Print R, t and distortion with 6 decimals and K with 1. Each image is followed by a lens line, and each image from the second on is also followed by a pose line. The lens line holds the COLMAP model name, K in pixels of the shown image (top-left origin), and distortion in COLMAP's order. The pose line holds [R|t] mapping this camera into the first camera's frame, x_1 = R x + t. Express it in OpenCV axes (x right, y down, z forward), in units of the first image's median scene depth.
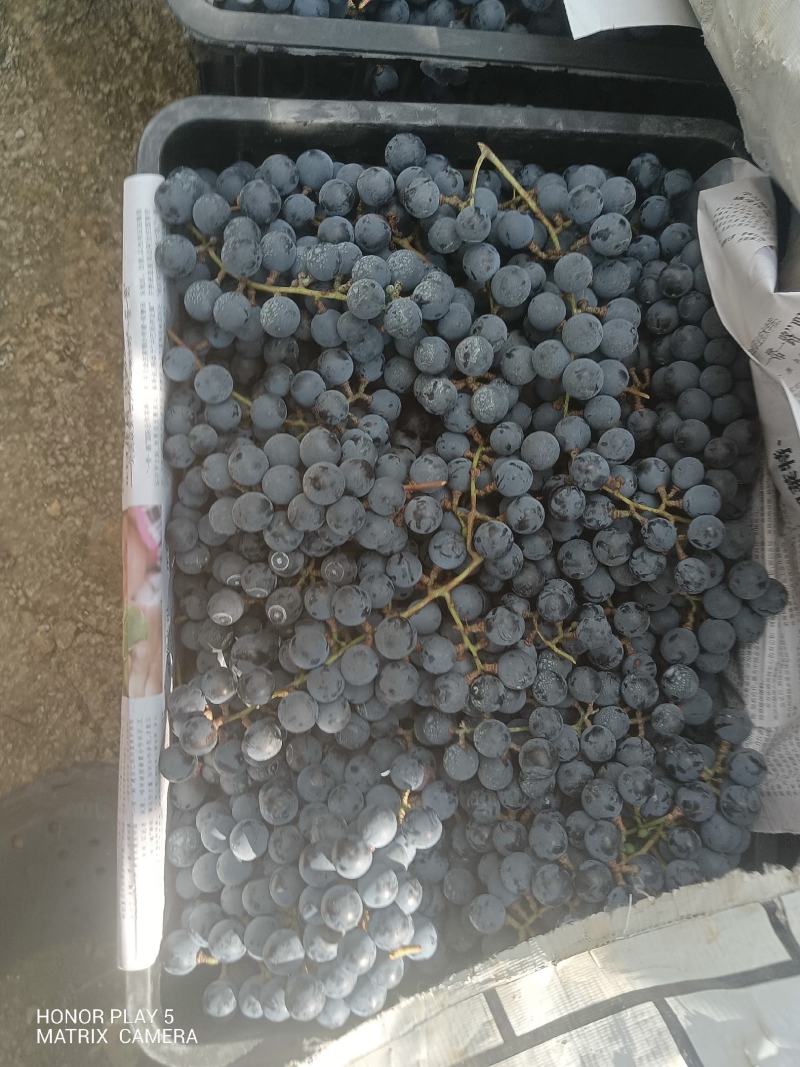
lens RADIAL K [[1011.8, 0, 223.8], [0, 1011.8, 578.4], [0, 0, 1]] dist [-0.024571, 0.007537]
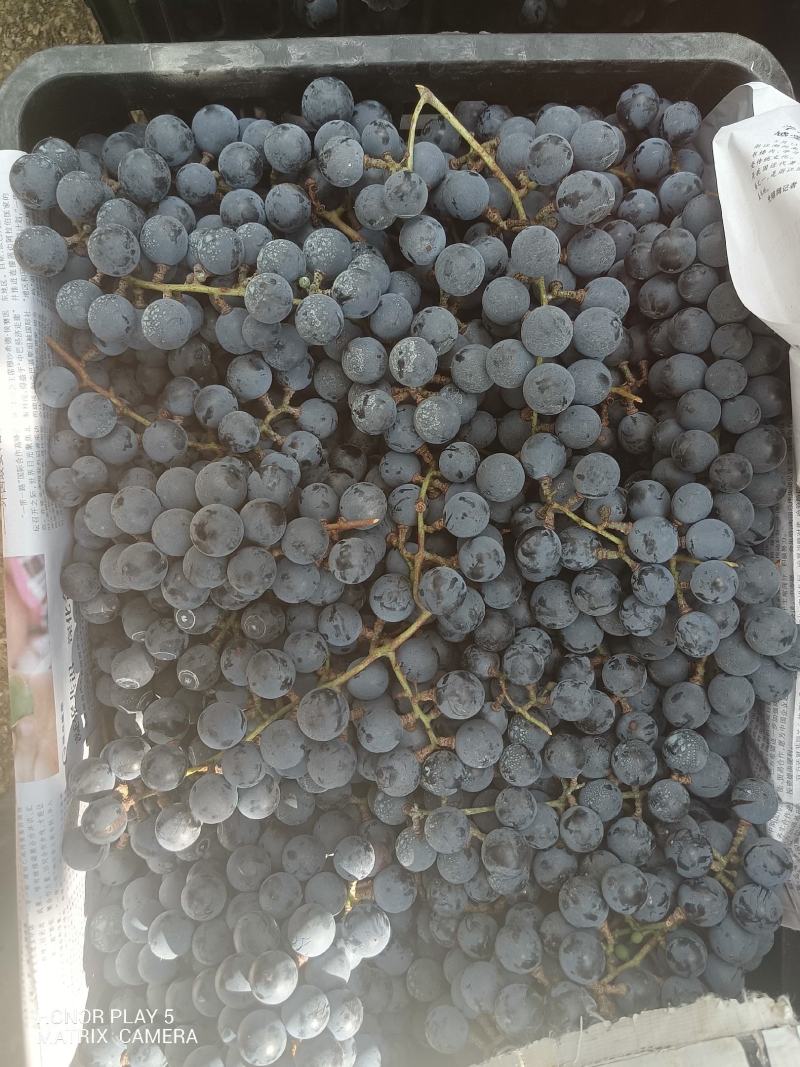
lens RADIAL K [[1011.8, 0, 223.8], [0, 1011.8, 578.4], [0, 0, 1]] dist [-0.024571, 0.007537]
pose [[0.997385, -0.027019, -0.067036, 0.143602], [0.031294, 0.997487, 0.063570, -0.102167], [0.065150, -0.065501, 0.995723, 0.181958]]
